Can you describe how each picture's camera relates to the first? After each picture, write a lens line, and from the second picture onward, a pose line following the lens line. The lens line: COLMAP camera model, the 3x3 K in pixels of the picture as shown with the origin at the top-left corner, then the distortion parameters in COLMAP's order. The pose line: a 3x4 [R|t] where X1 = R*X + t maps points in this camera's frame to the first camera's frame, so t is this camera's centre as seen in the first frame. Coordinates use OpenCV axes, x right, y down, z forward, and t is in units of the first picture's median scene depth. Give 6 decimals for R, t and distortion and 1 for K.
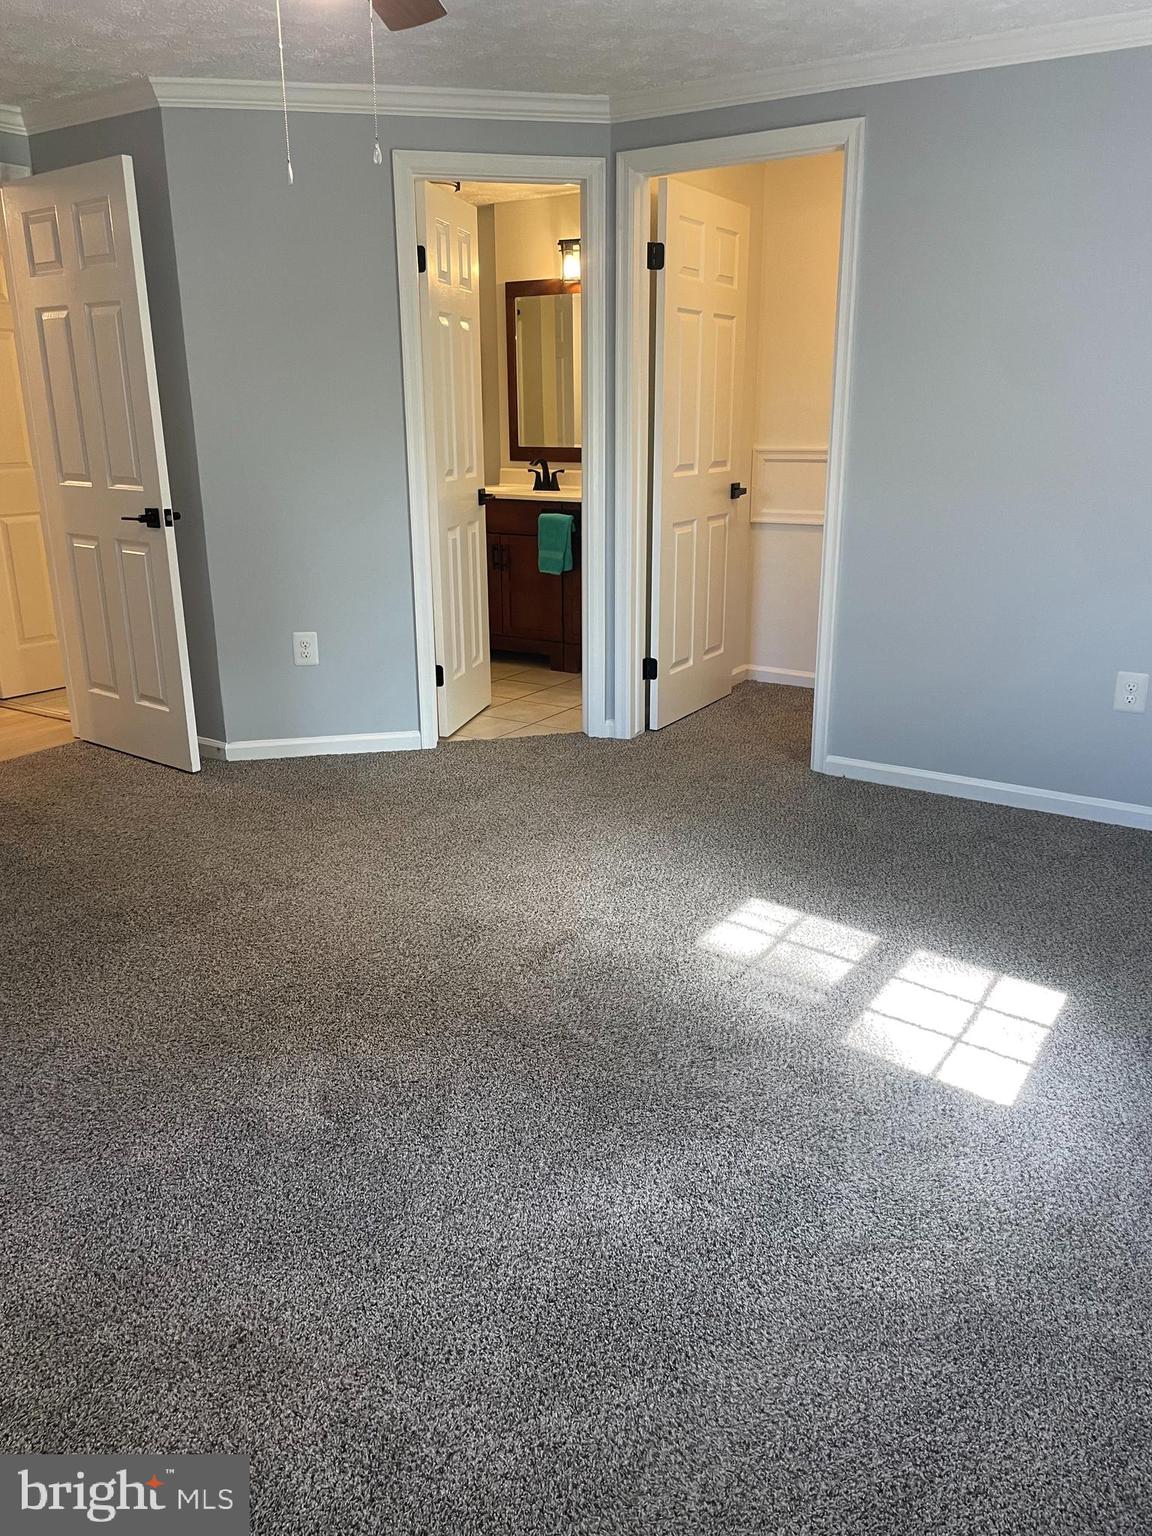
lens RADIAL K [[1163.7, 0, 579.8], [0, 1163.7, 768.7], [0, 0, 1]] dist [0.105136, -0.136739]
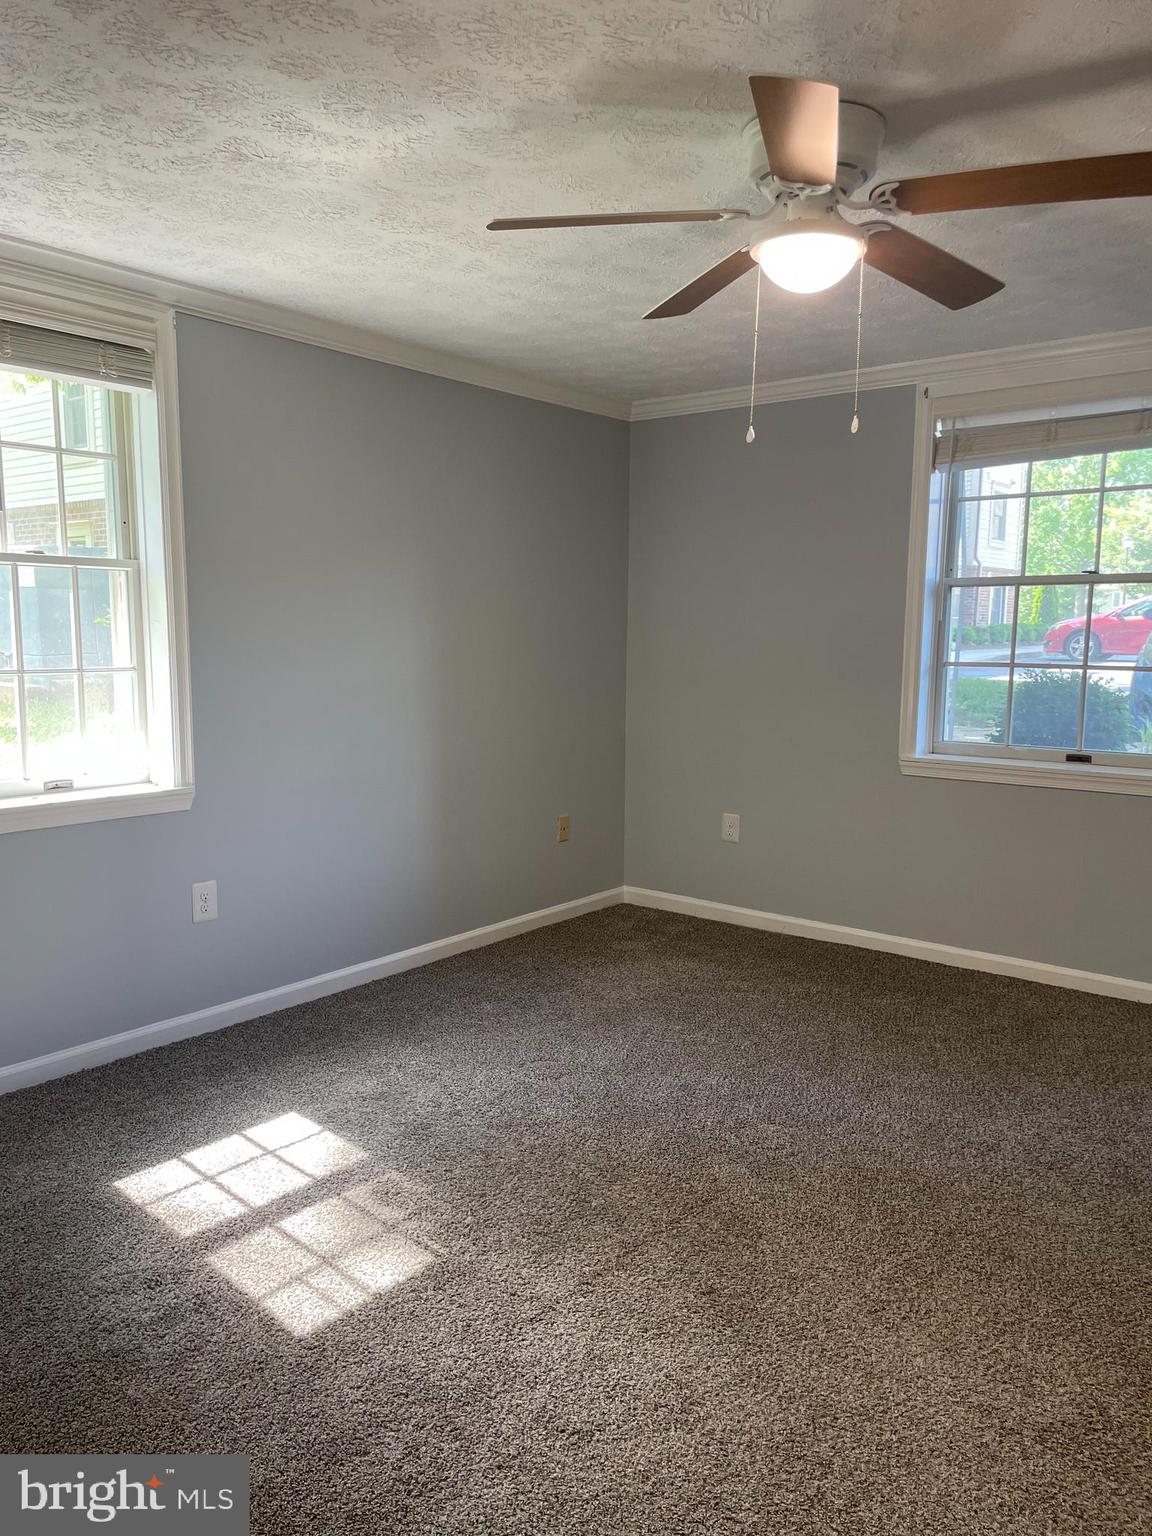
lens RADIAL K [[1163.7, 0, 579.8], [0, 1163.7, 768.7], [0, 0, 1]] dist [0.105136, -0.136739]
pose [[-0.995852, -0.000986, 0.090981, -0.077751], [0.036943, 0.909426, 0.414221, -0.494116], [-0.083149, 0.415864, -0.905618, 1.567055]]
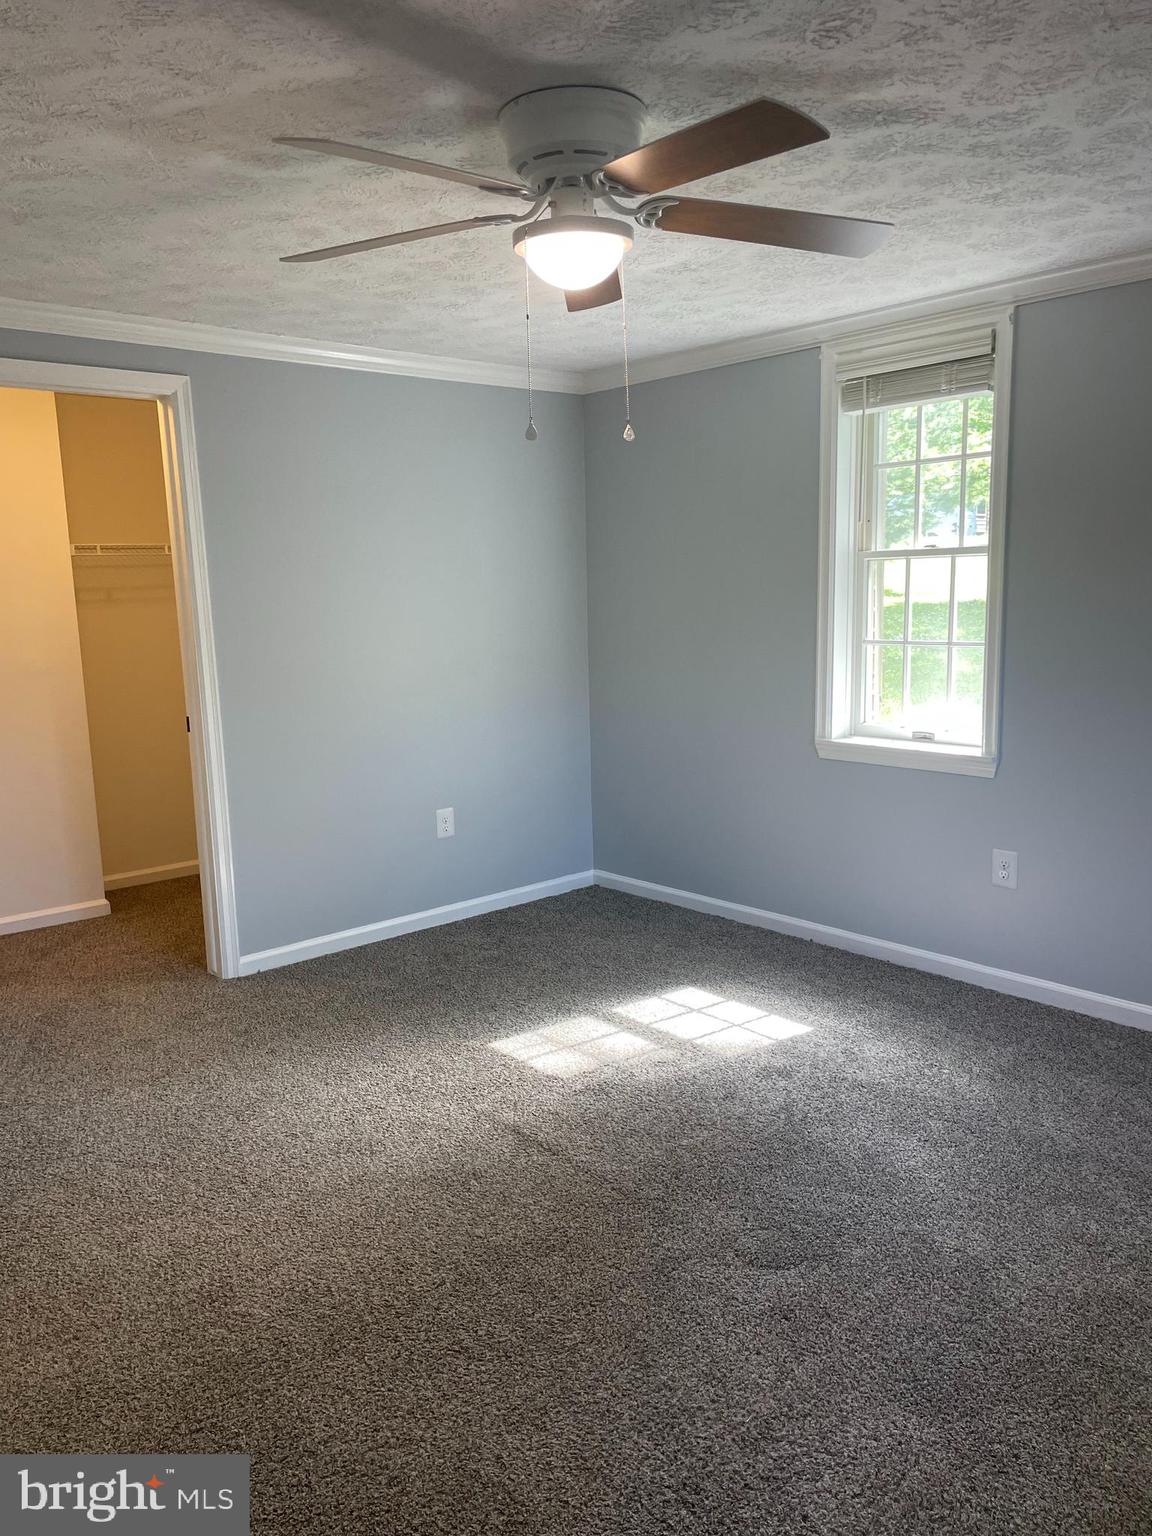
lens RADIAL K [[1163.7, 0, 579.8], [0, 1163.7, 768.7], [0, 0, 1]] dist [0.105136, -0.136739]
pose [[0.245120, -0.154820, 0.957051, -0.931517], [0.306720, 0.948845, 0.074935, -0.213716], [-0.919695, 0.275178, 0.280067, 0.560125]]
